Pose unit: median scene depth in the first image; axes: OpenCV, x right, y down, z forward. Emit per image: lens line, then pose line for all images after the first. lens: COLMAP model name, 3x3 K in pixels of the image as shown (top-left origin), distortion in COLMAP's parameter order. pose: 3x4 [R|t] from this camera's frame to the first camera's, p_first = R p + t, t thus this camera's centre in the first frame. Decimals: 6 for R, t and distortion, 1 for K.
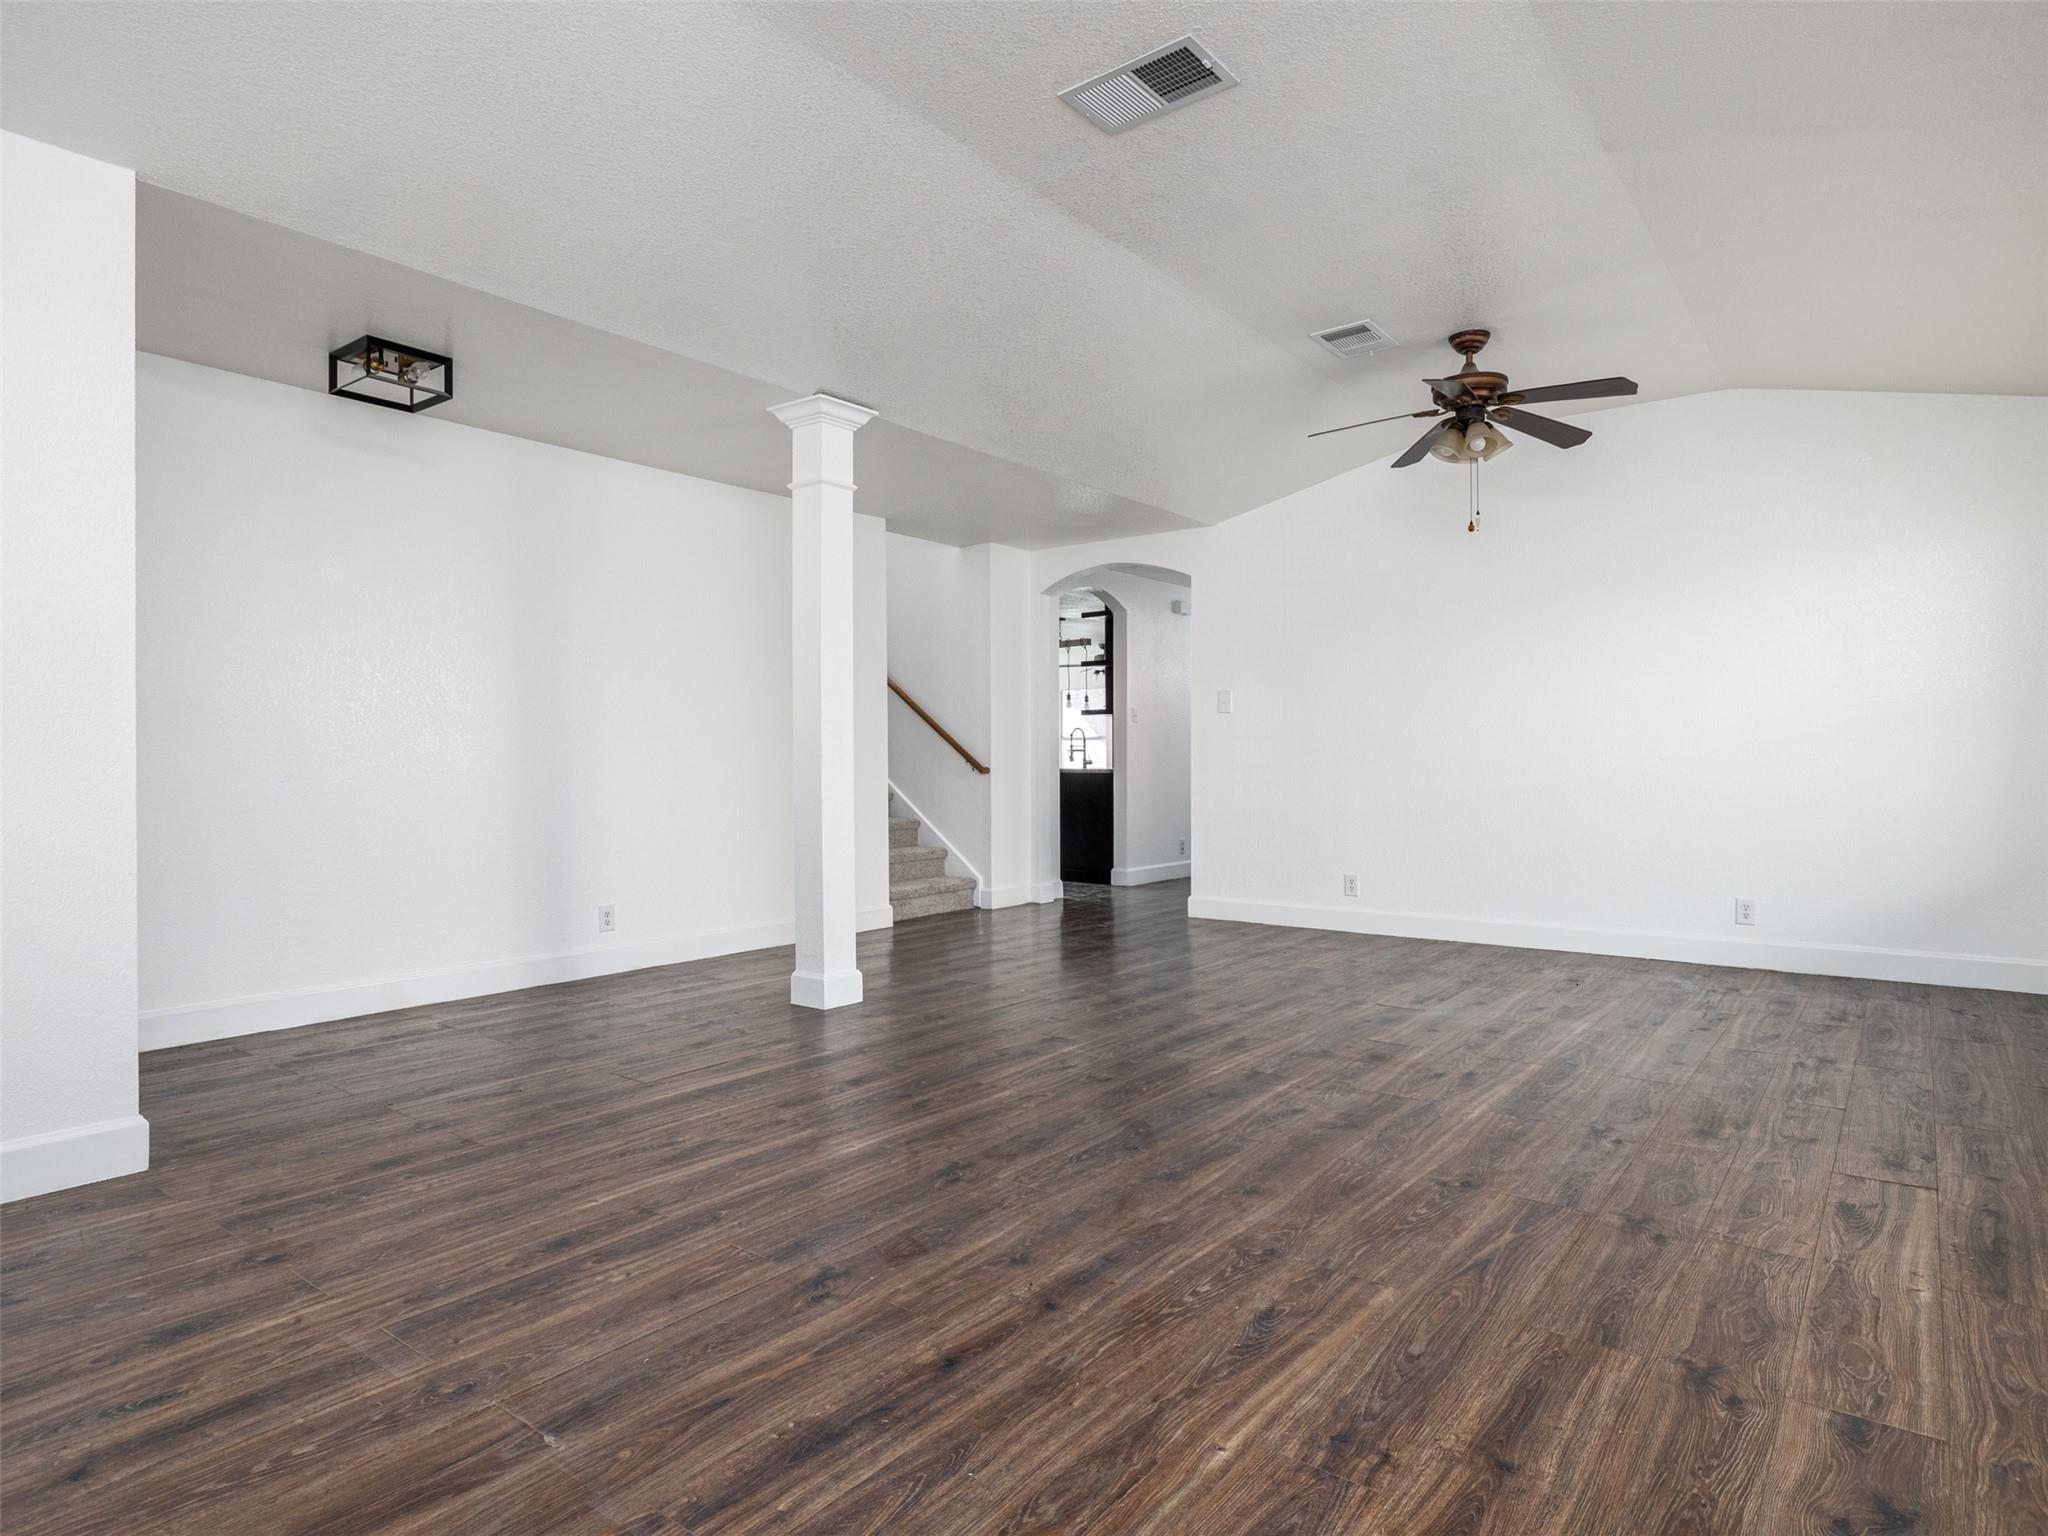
lens RADIAL K [[1195.0, 0, 1027.3], [0, 1195.0, 750.0], [0, 0, 1]] dist [0.002078, -0.000221]
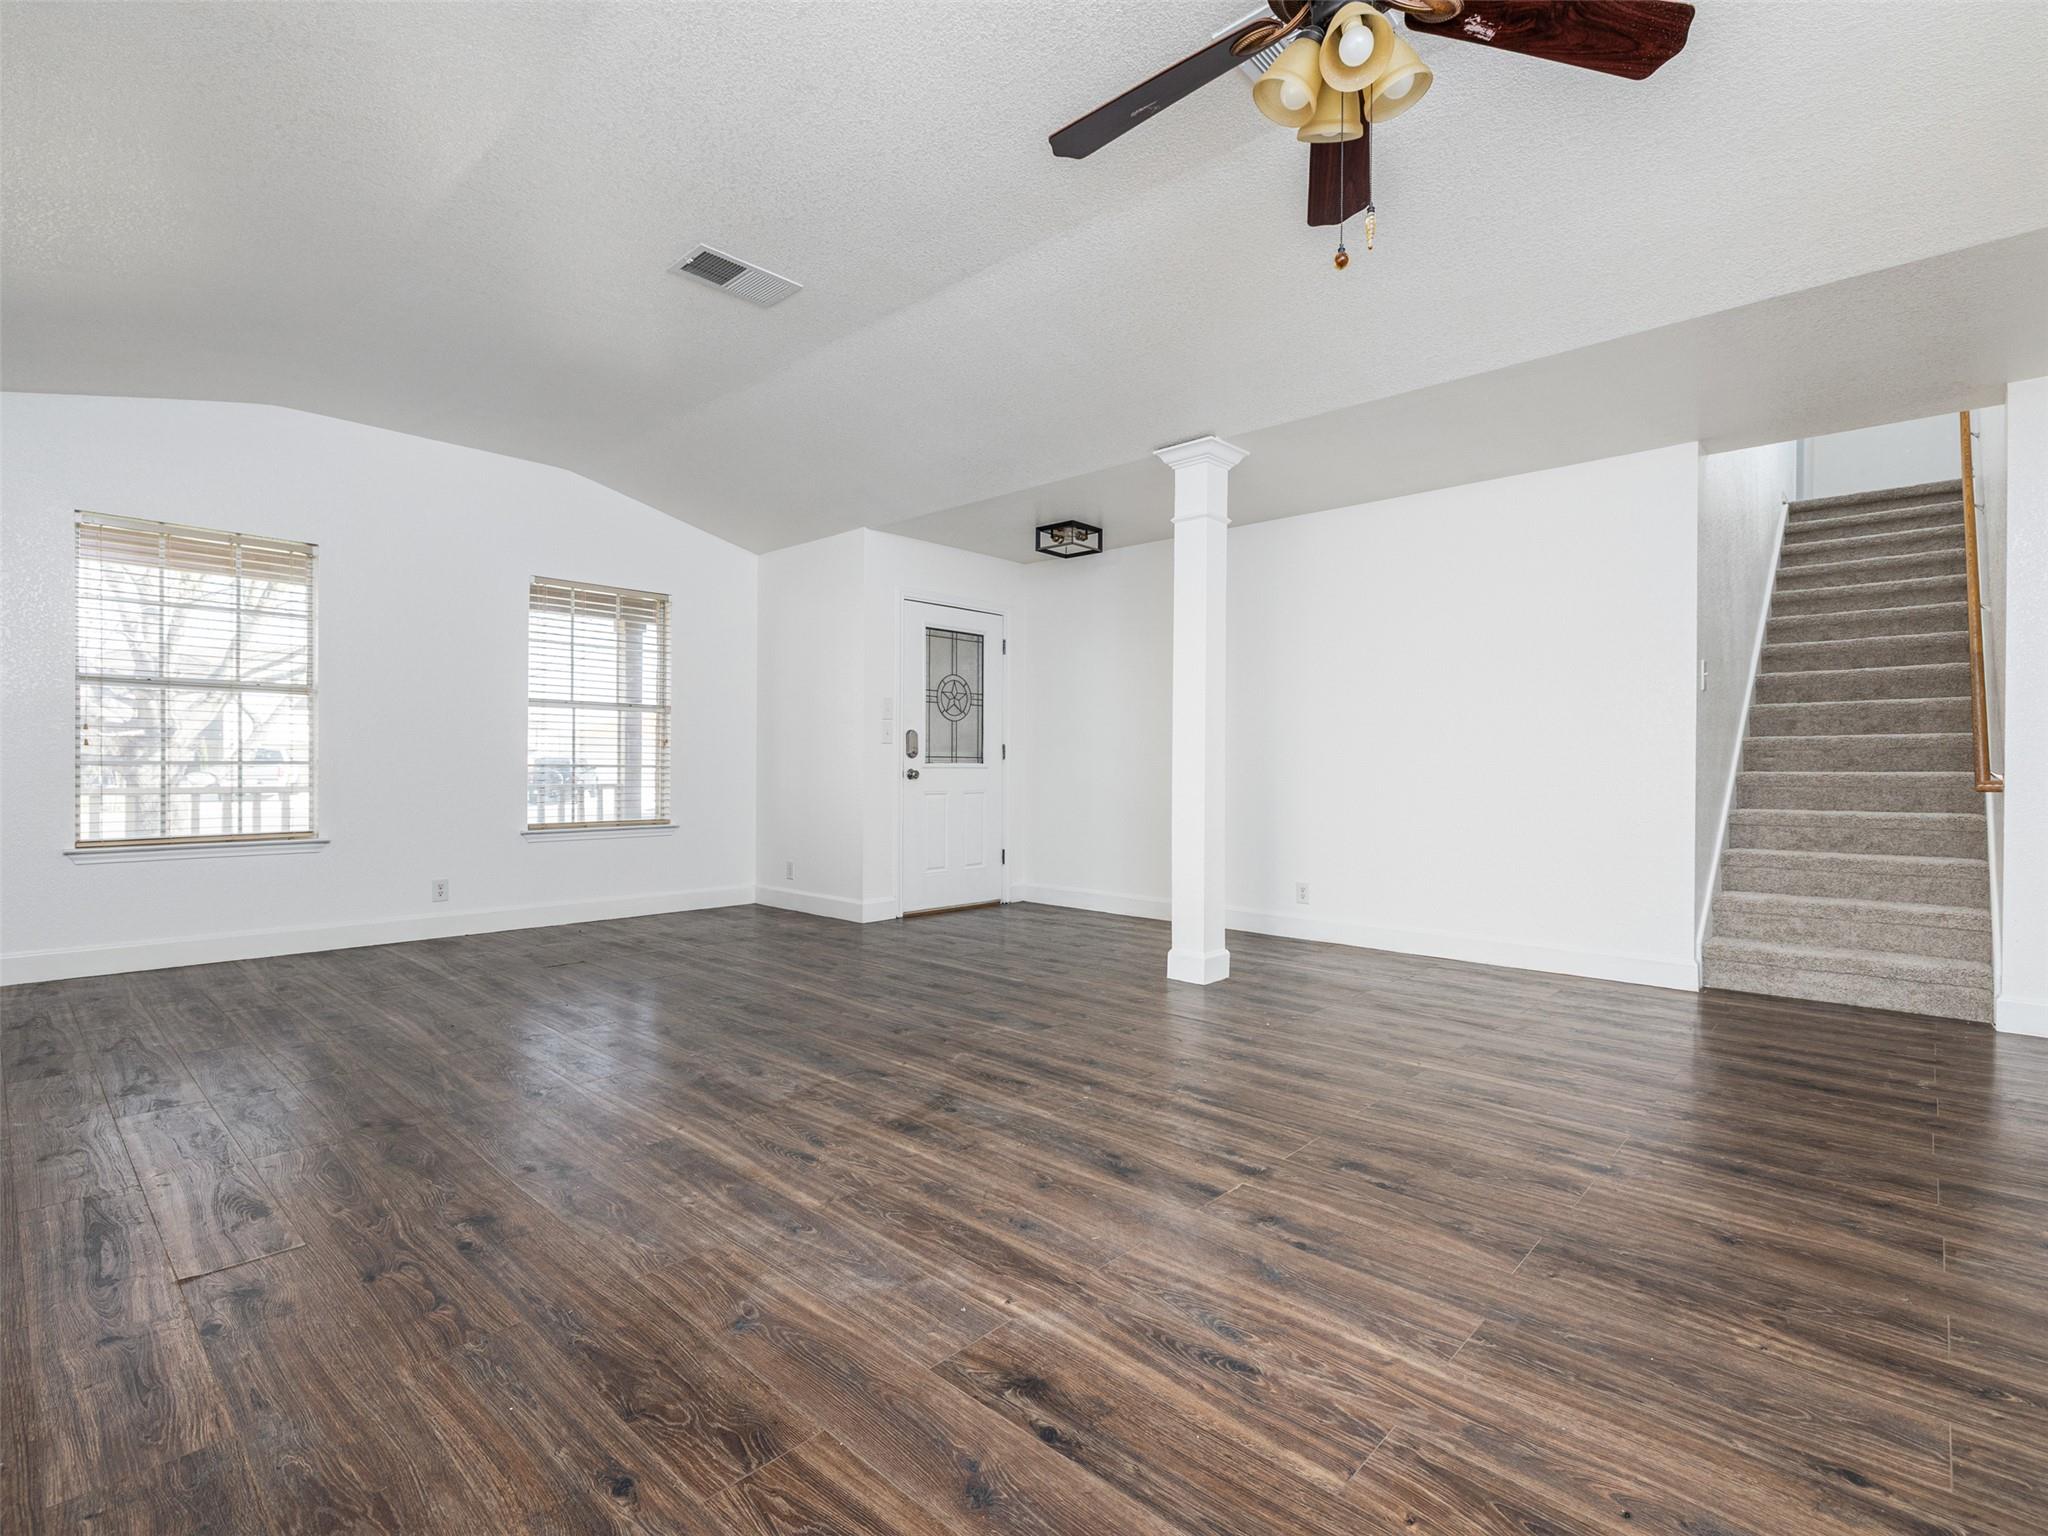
lens RADIAL K [[978.2, 0, 1022.7], [0, 978.2, 777.4], [0, 0, 1]] dist [0.000868, -0.000307]
pose [[-0.109848, 0.016828, -0.993806, 1.124878], [0.001921, 0.999858, 0.016718, 0.007188], [0.993947, -0.000072, -0.109865, 1.365678]]
